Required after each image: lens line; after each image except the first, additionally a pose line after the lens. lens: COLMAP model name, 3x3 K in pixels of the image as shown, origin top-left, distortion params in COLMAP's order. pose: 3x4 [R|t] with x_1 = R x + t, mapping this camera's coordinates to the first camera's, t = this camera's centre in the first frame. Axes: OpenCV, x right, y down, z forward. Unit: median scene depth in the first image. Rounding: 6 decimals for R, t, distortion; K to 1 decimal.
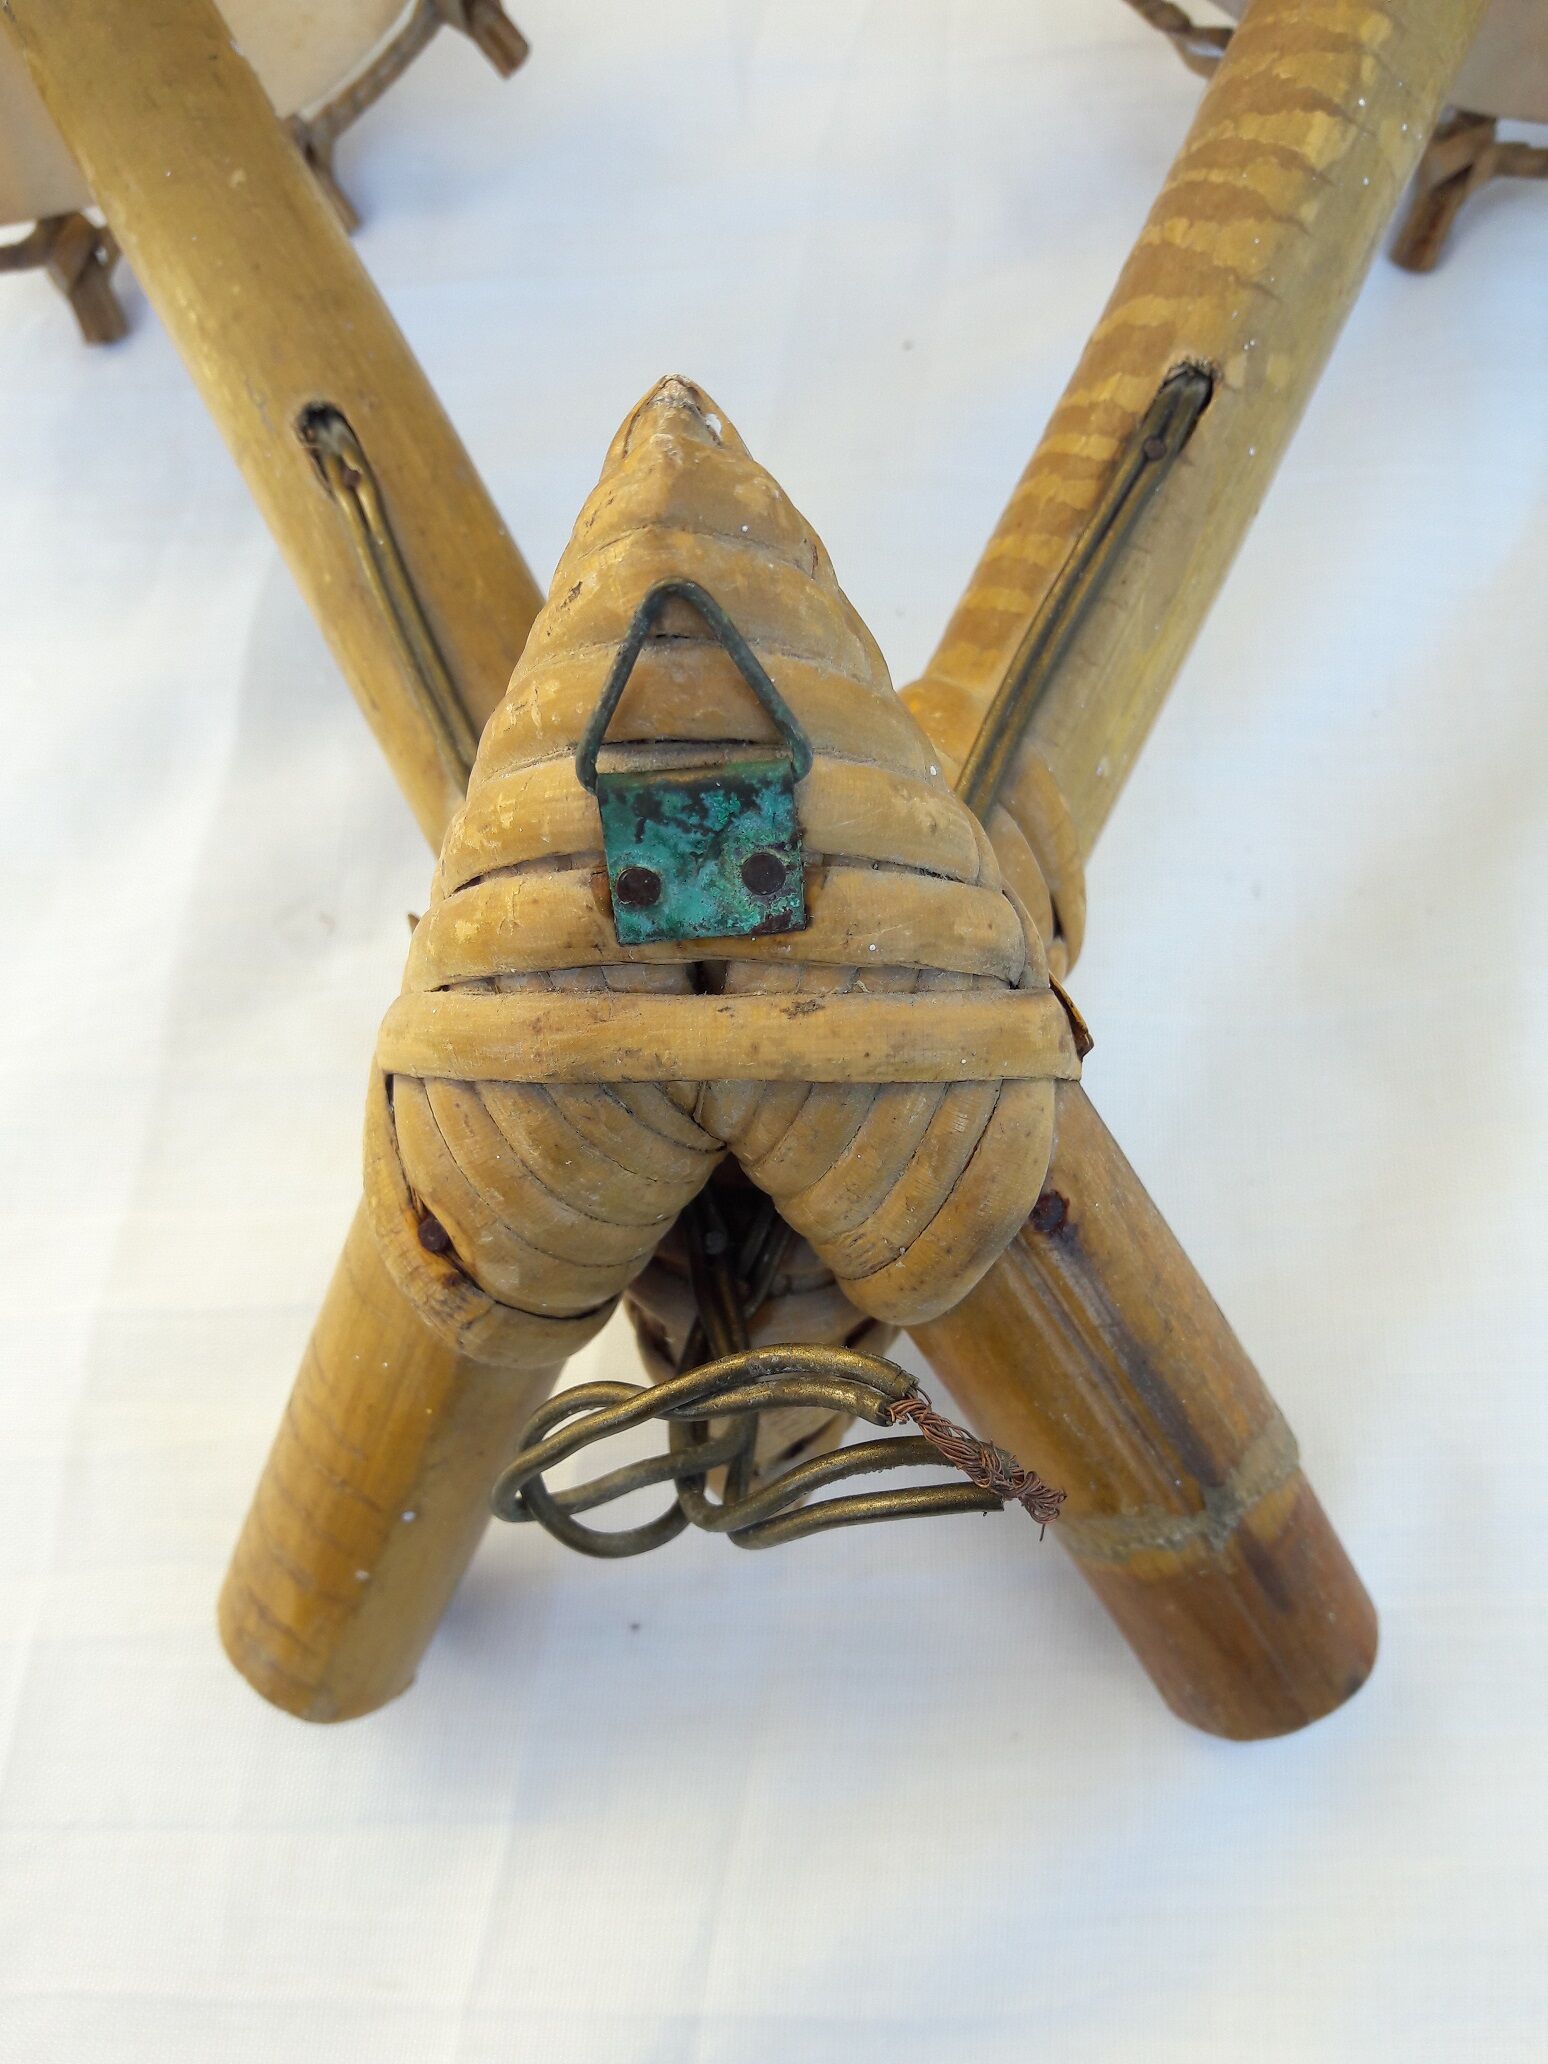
lens RADIAL K [[1697.1, 0, 774.0], [0, 1697.1, 1032.0], [0, 0, 1]] dist [0.059991, -0.178098]
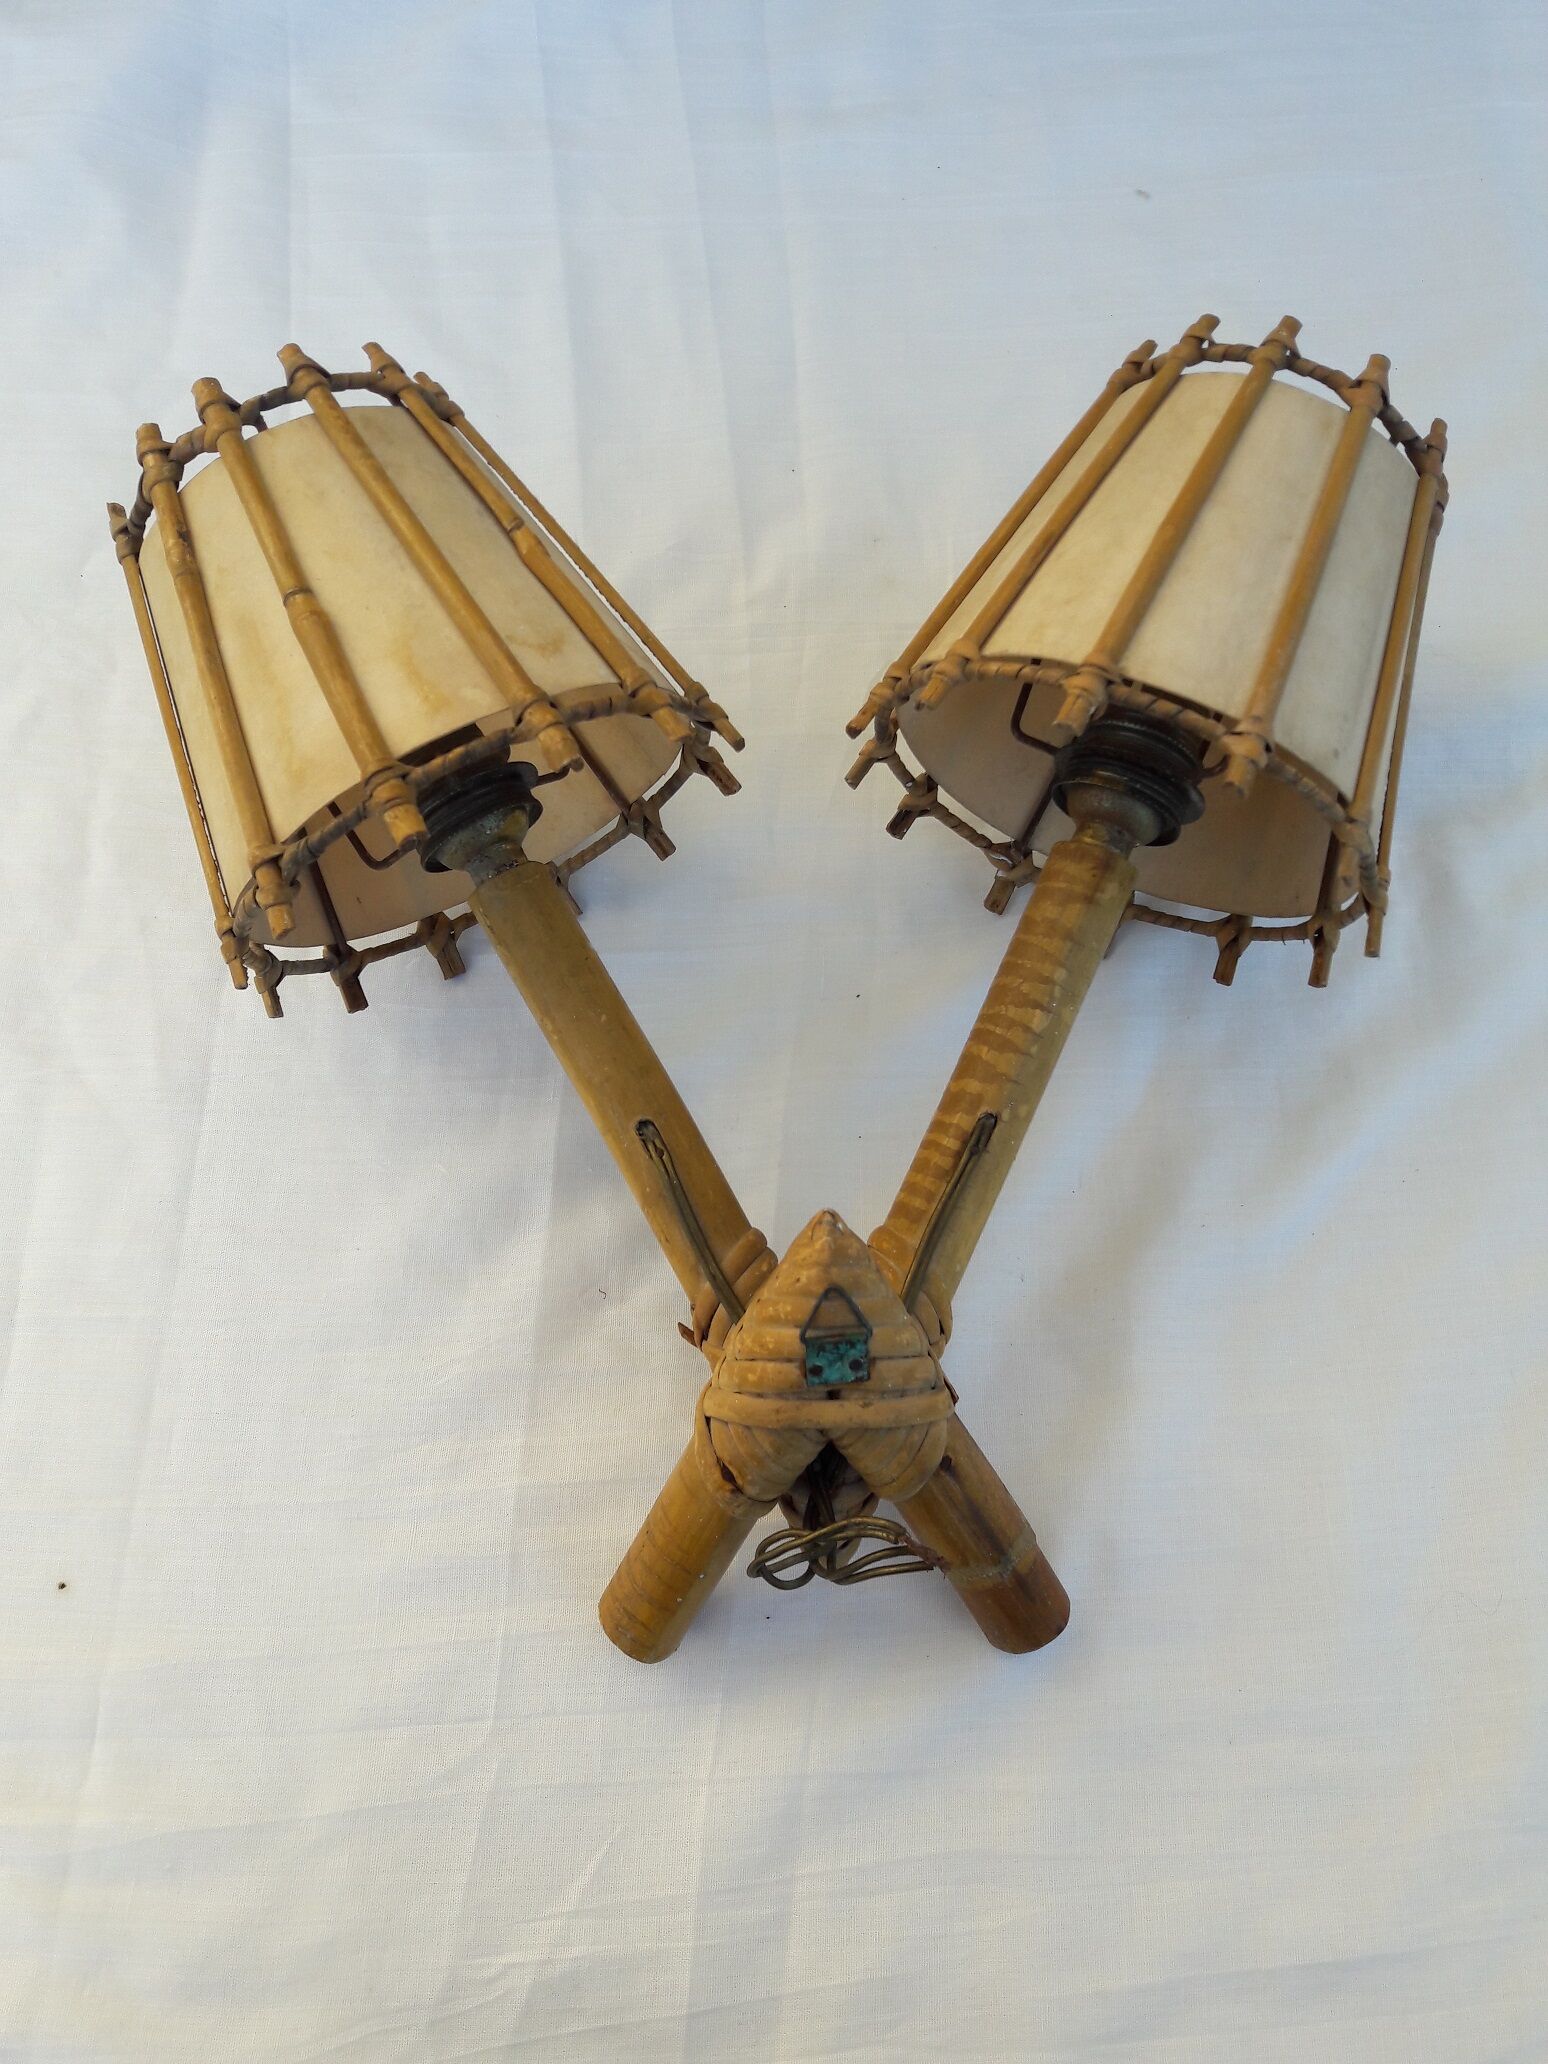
lens RADIAL K [[1521.6, 0, 774.0], [0, 1521.6, 1032.0], [0, 0, 1]] dist [0.083688, -0.197438]
pose [[0.995977, -0.004956, 0.089476, -0.342213], [0.008331, 0.999266, -0.037389, -0.509390], [-0.089225, 0.037984, 0.995287, -1.525784]]
